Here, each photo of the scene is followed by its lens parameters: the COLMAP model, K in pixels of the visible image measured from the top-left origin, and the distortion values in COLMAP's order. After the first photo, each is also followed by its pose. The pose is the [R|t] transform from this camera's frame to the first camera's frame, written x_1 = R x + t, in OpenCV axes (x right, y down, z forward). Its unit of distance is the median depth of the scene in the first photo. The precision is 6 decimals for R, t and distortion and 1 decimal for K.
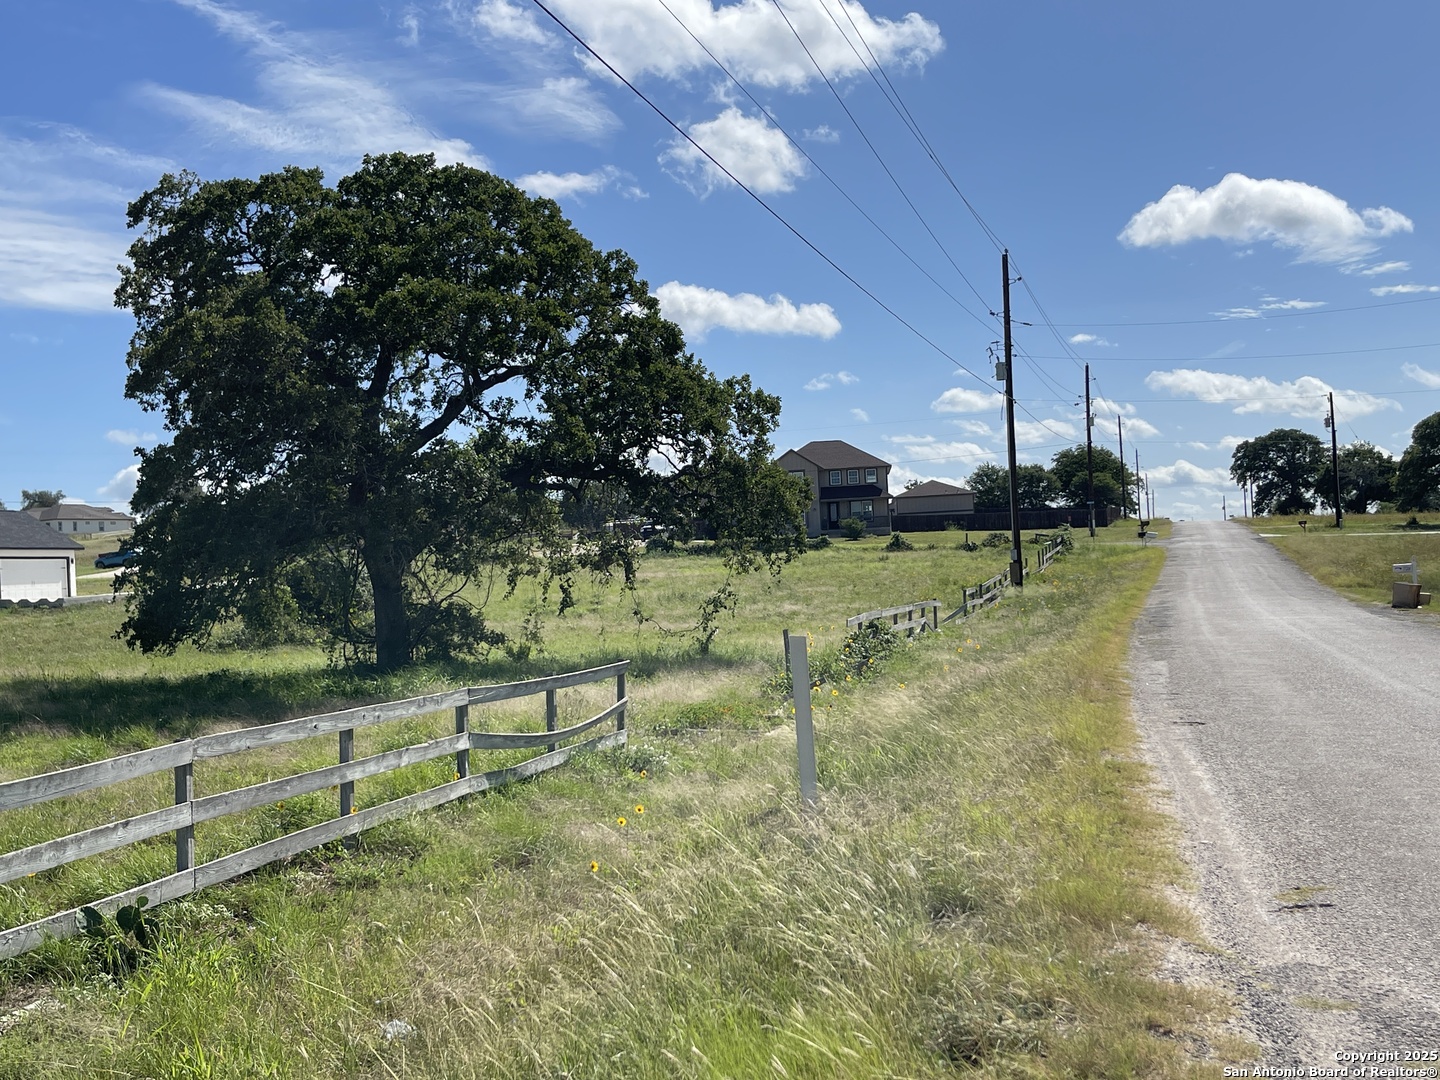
lens RADIAL K [[1552.1, 0, 710.0], [0, 1552.1, 555.0], [0, 0, 1]] dist [0.012326, 0.000000]
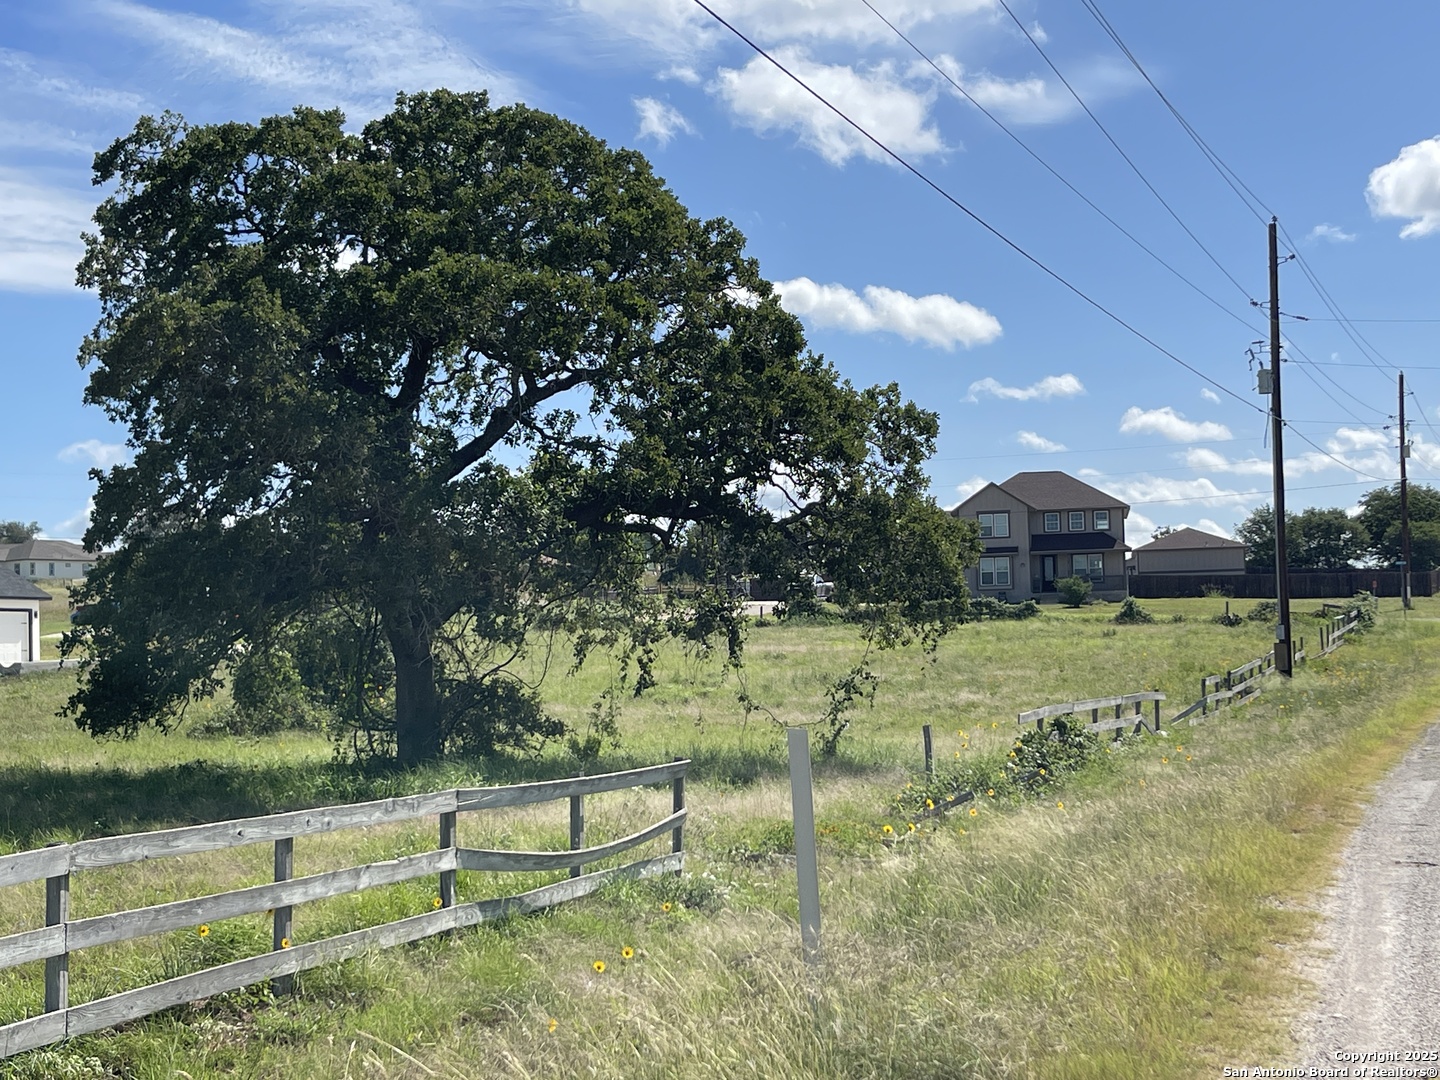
lens RADIAL K [[2095.1, 0, 728.3], [0, 2095.1, 542.9], [0, 0, 1]] dist [0.033313, 0.000000]
pose [[0.996884, 0.017887, -0.076823, 0.023753], [-0.020780, 0.999098, -0.037027, -0.000239], [0.076091, 0.038508, 0.996357, -0.011848]]
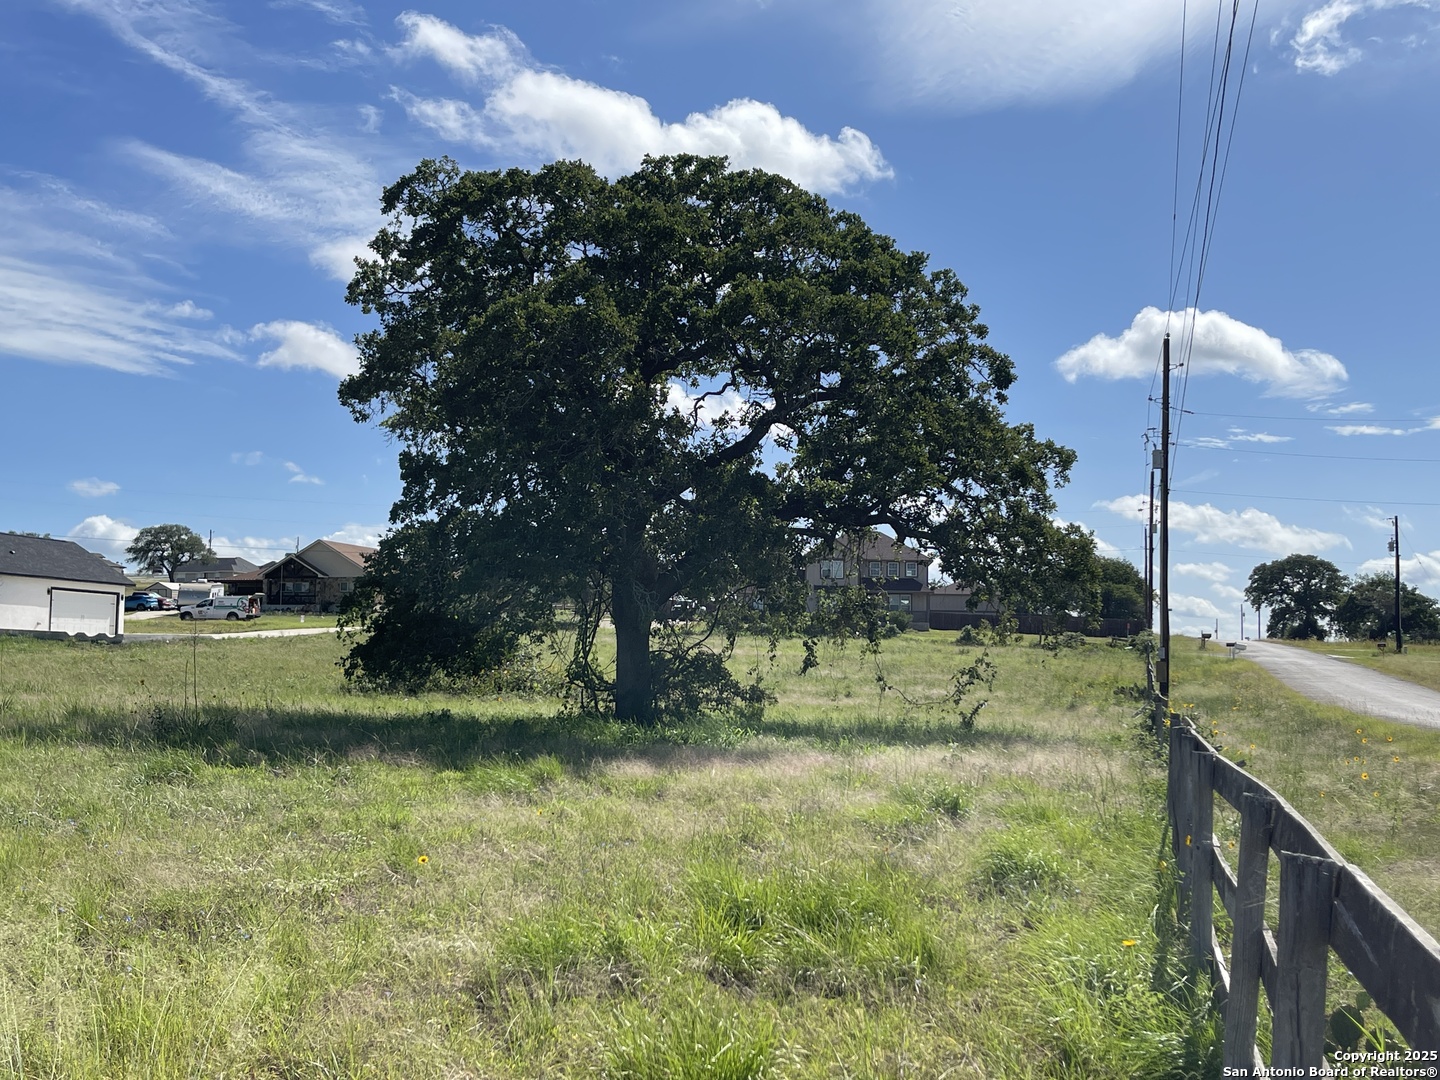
lens RADIAL K [[1552.1, 0, 712.3], [0, 1552.1, 541.6], [0, 0, 1]] dist [0.012326, 0.000000]
pose [[0.997665, 0.068105, 0.005041, -0.170461], [-0.067627, 0.995533, -0.065889, 0.026106], [-0.009506, 0.065394, 0.997814, 0.103837]]
